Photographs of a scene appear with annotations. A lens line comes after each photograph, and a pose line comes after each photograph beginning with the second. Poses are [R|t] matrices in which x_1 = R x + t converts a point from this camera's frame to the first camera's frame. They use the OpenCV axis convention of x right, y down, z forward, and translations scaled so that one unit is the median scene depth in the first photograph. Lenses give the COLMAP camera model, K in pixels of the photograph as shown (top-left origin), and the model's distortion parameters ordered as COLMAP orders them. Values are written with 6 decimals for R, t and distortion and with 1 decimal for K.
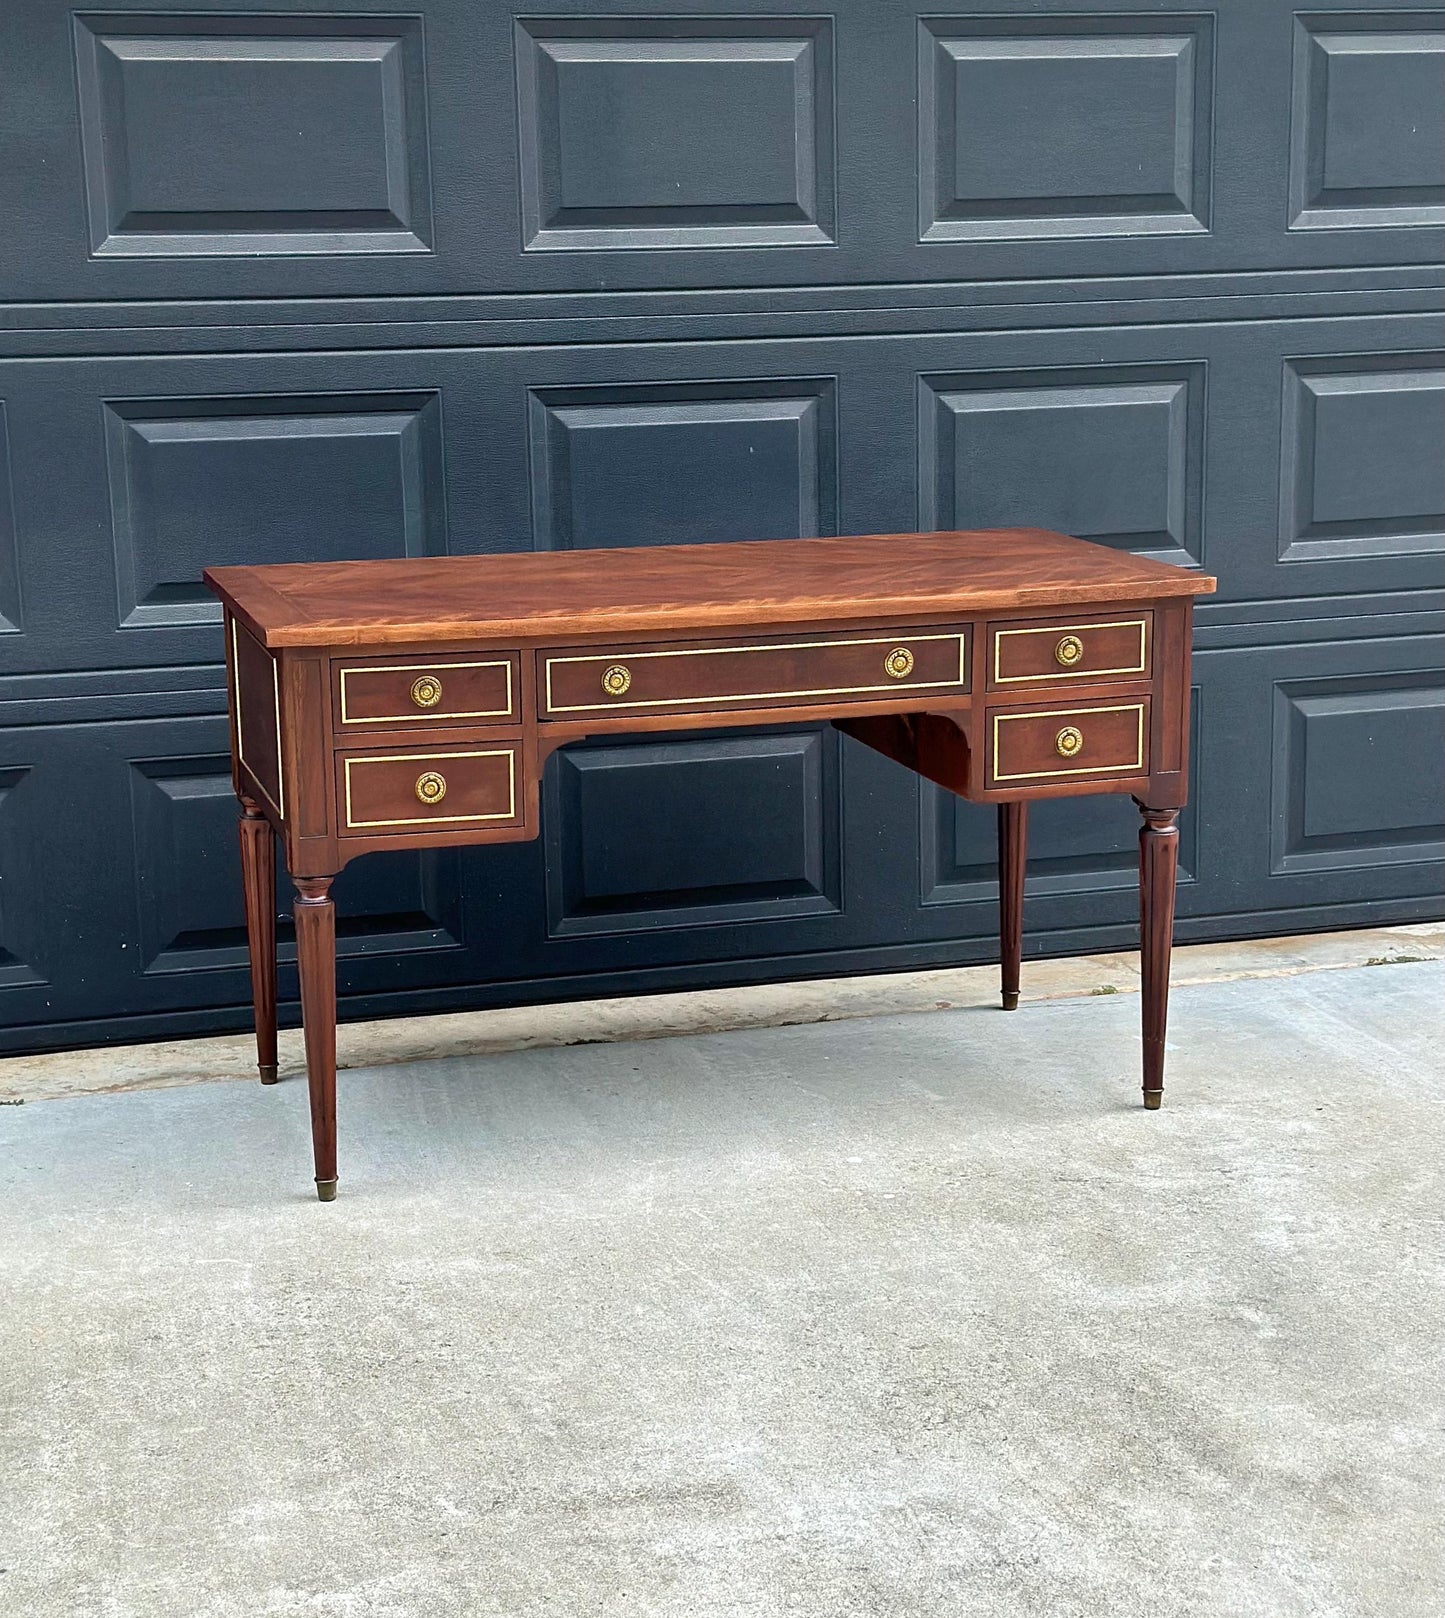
lens RADIAL K [[2852.3, 0, 697.7], [0, 2852.3, 861.7], [0, 0, 1]] dist [0.147276, 0.009012]
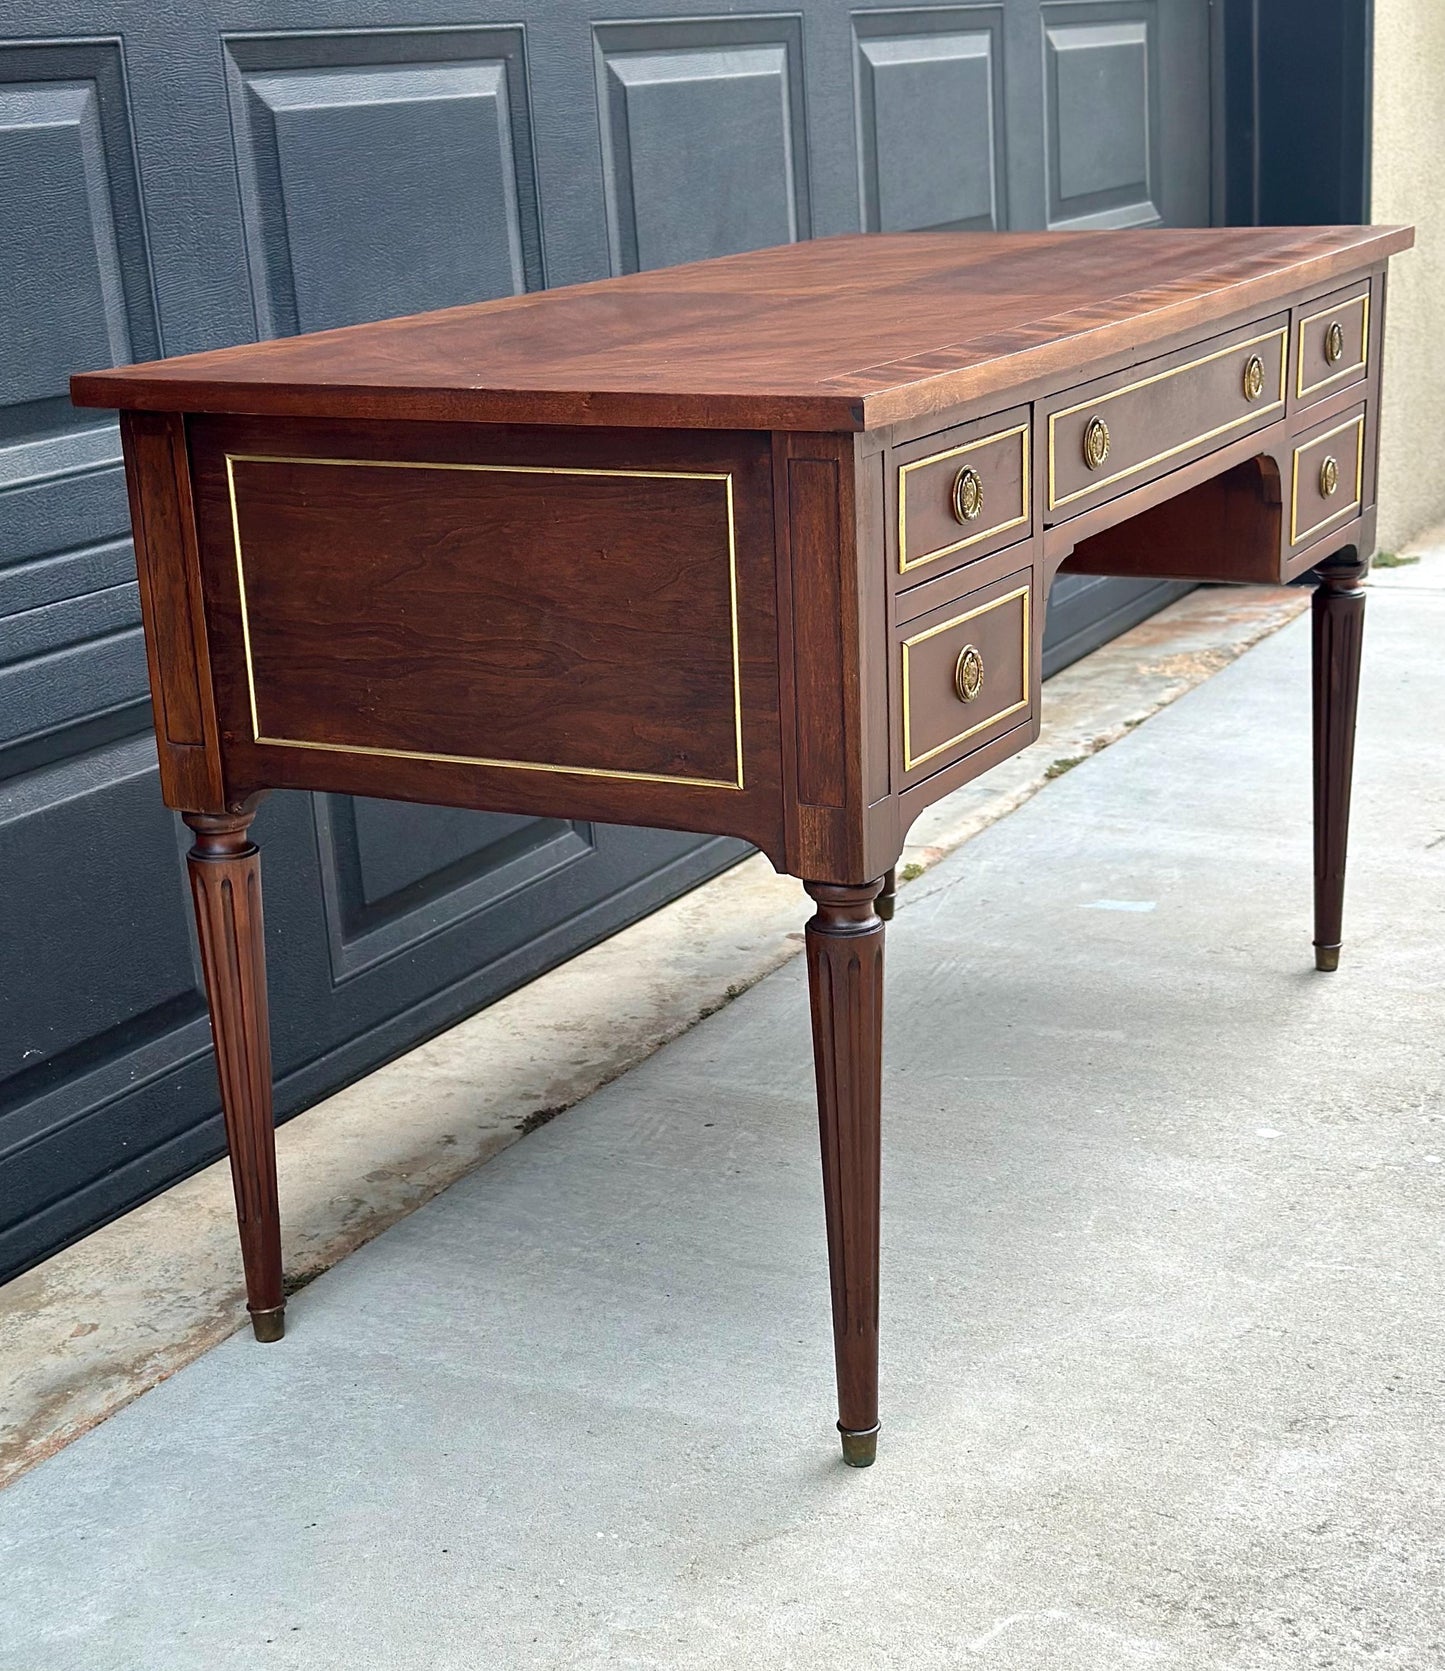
lens RADIAL K [[2768.3, 0, 726.8], [0, 2768.3, 961.2], [0, 0, 1]] dist [0.184359, -0.410977]
pose [[0.696040, -0.241195, 0.676279, -0.465697], [0.199098, 0.969789, 0.140959, -0.052932], [-0.689846, 0.036532, 0.723033, 0.605466]]
